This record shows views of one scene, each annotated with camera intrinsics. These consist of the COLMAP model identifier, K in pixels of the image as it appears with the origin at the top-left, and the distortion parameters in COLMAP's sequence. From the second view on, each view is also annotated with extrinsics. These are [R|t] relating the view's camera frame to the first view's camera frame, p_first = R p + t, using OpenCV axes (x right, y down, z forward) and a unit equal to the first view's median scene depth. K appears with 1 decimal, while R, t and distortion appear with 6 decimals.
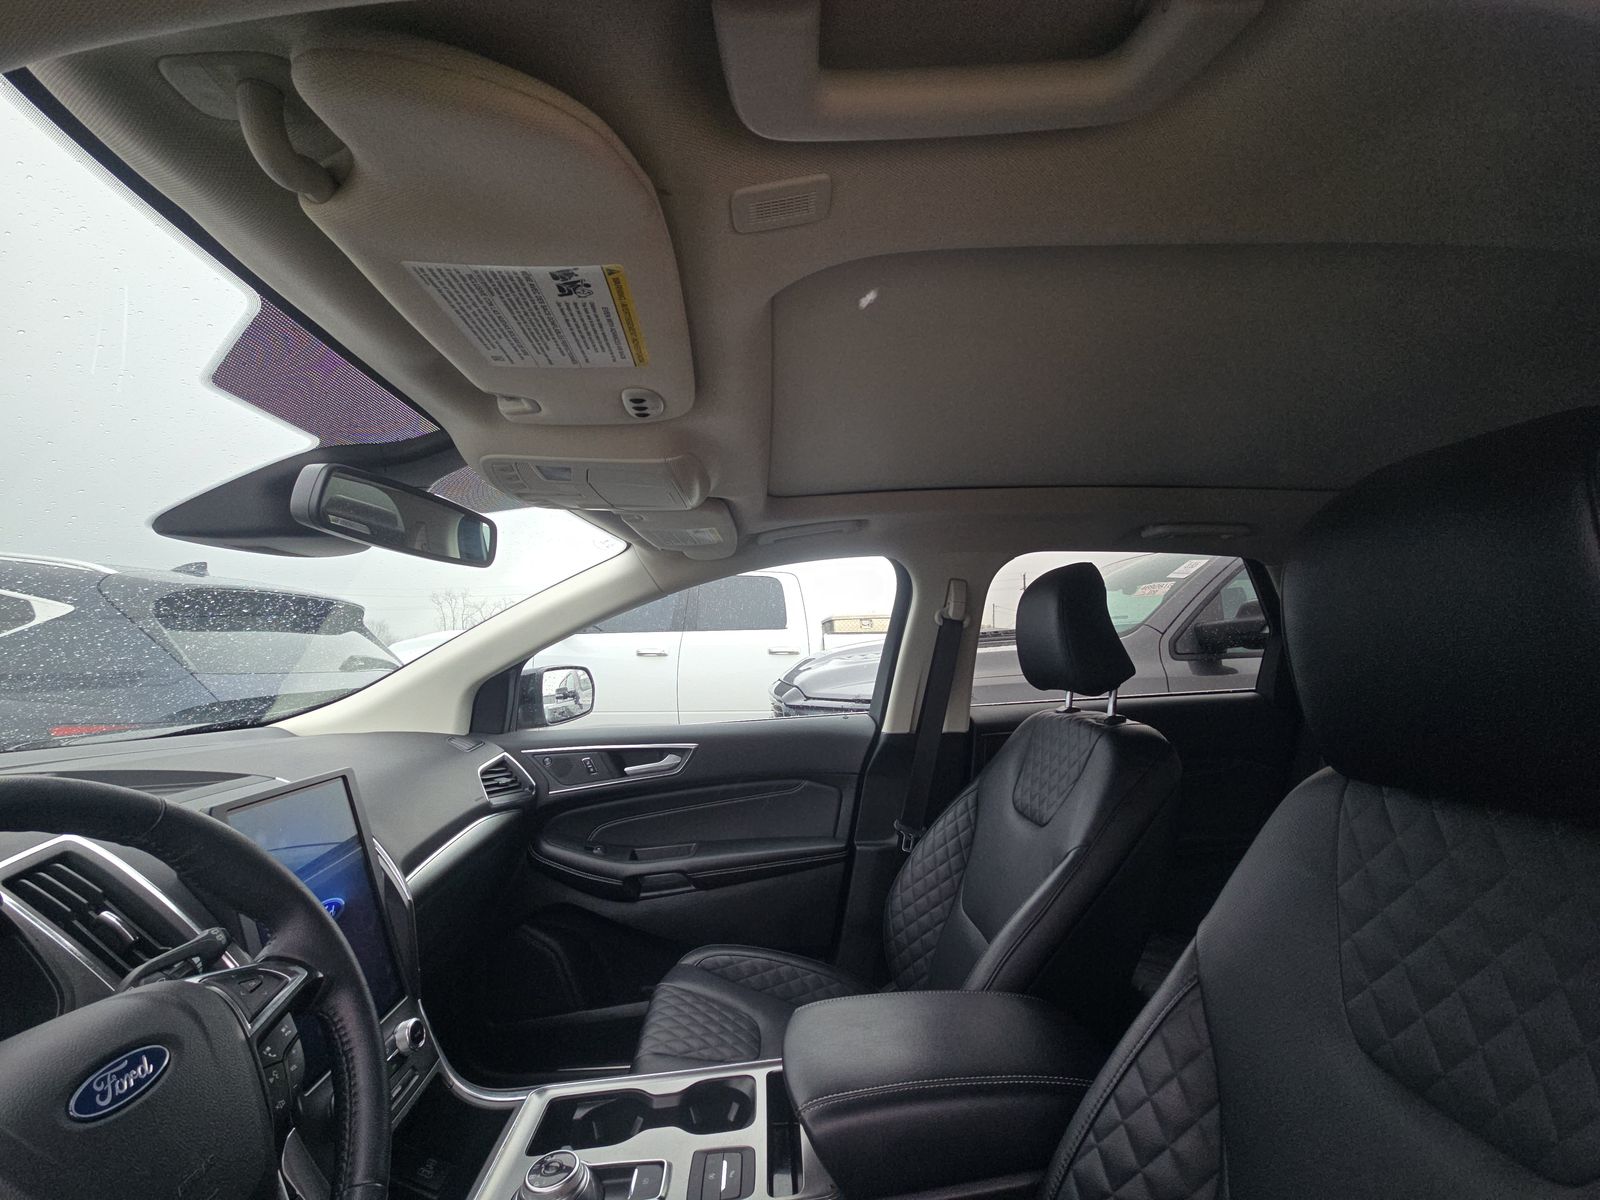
lens RADIAL K [[650.2, 0, 807.2], [0, 650.2, 604.2], [0, 0, 1]] dist [0.002163, -0.001547]
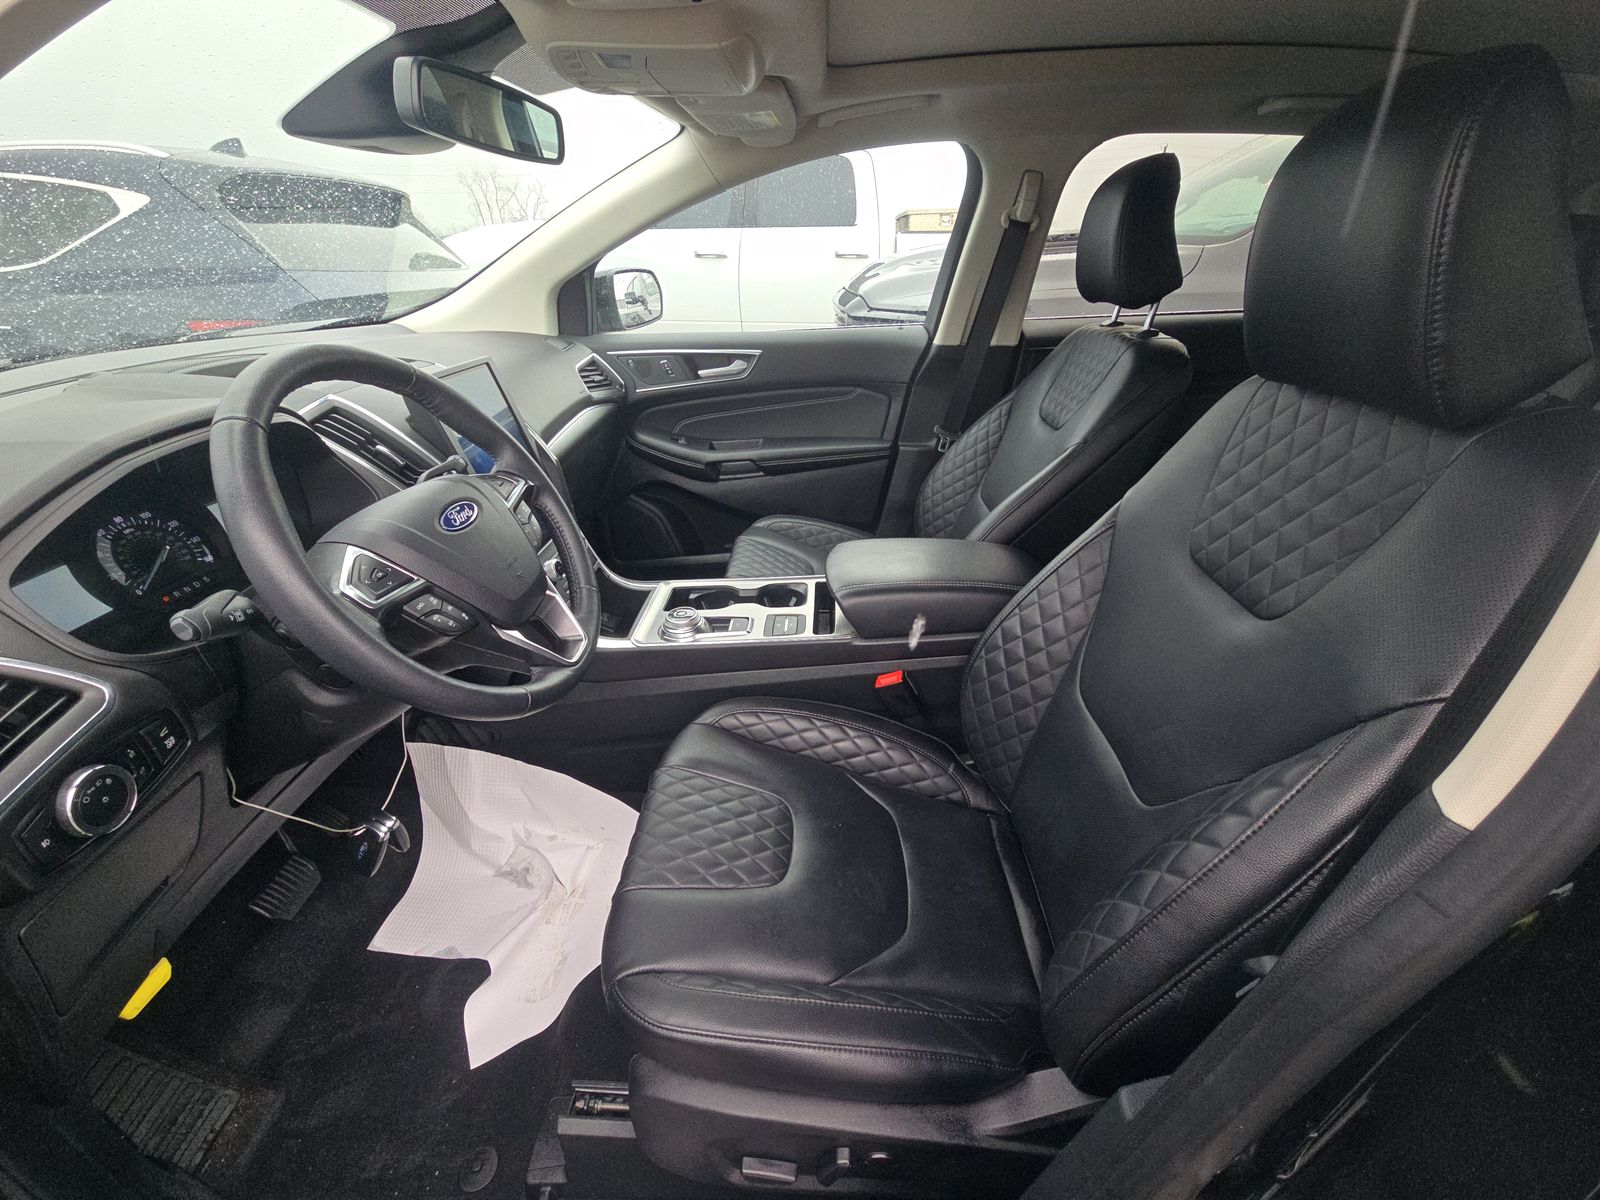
lens RADIAL K [[650.2, 0, 809.3], [0, 650.2, 601.9], [0, 0, 1]] dist [0.002163, -0.001547]
pose [[0.995046, 0.057930, -0.080796, 0.030045], [-0.005705, 0.844627, 0.535325, -0.017453], [0.099254, -0.532212, 0.840773, -0.172336]]
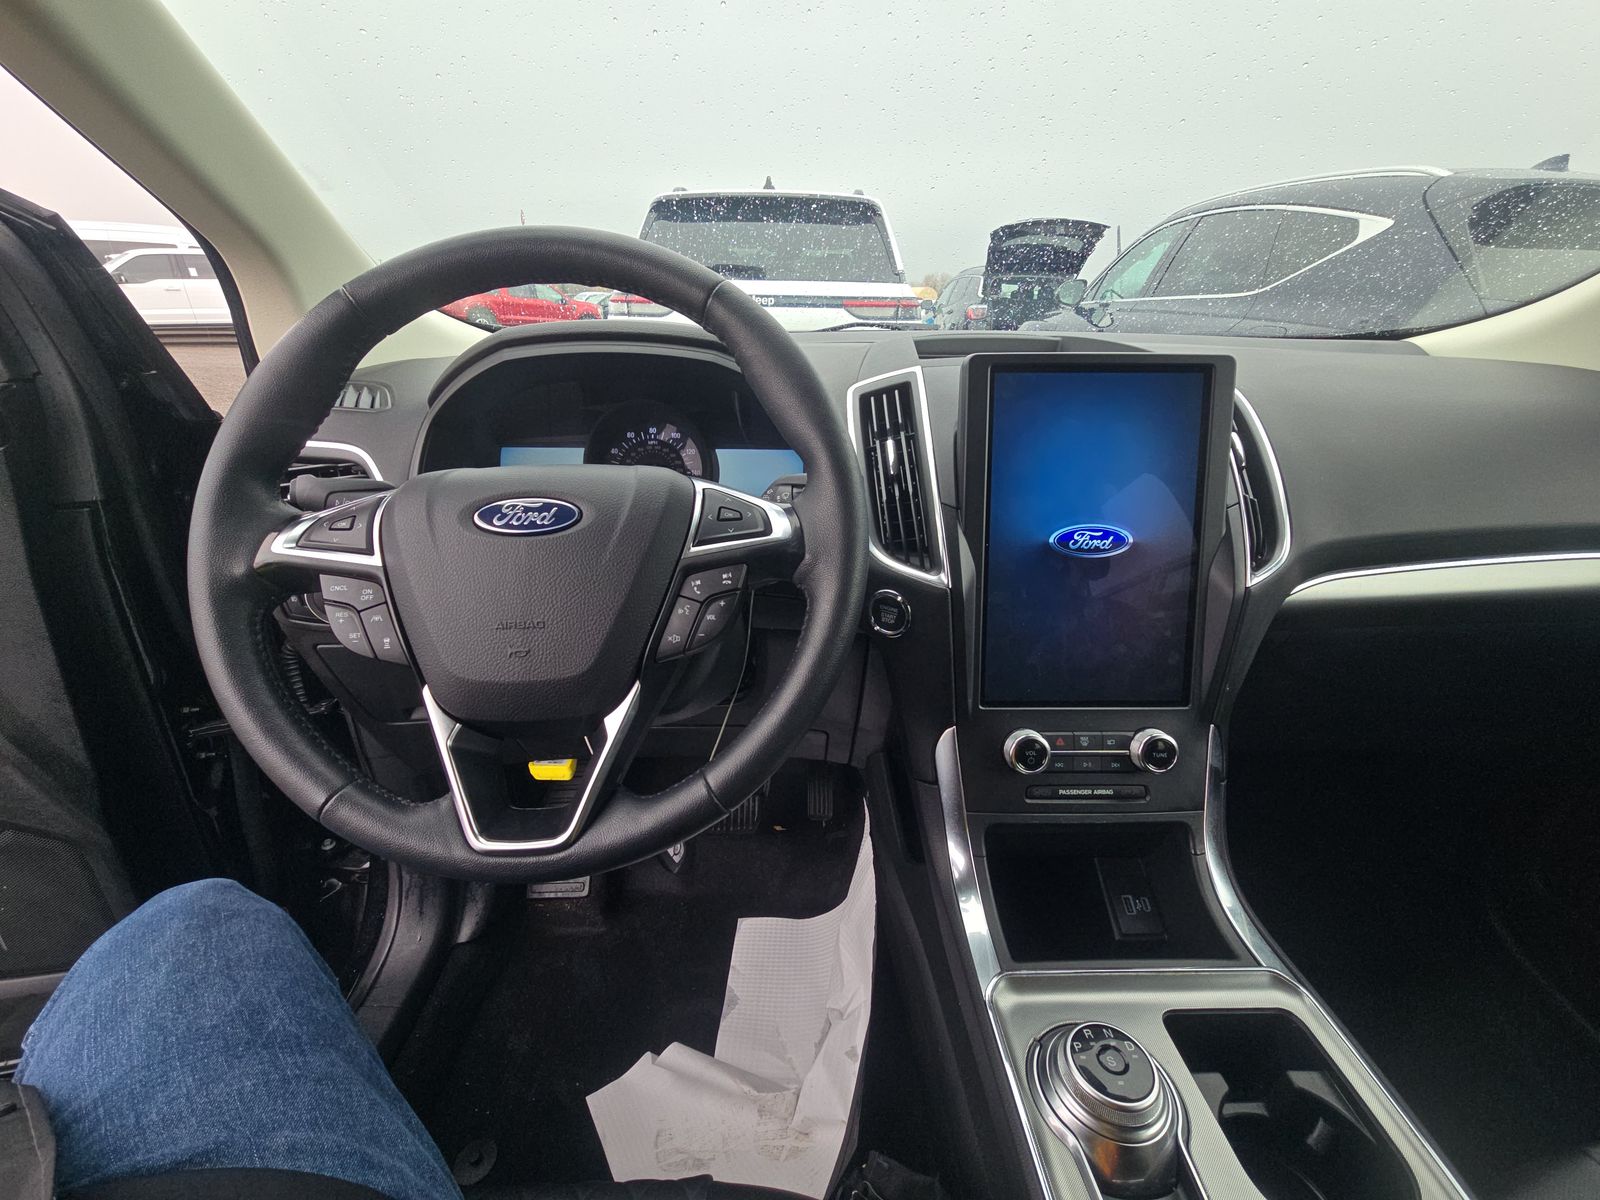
lens RADIAL K [[650.2, 0, 800.3], [0, 650.2, 593.7], [0, 0, 1]] dist [0.002163, -0.001547]
pose [[-0.044263, 0.415762, -0.908396, -0.011611], [0.062183, 0.908671, 0.412857, 0.116275], [0.997083, -0.038213, -0.066074, 0.409102]]
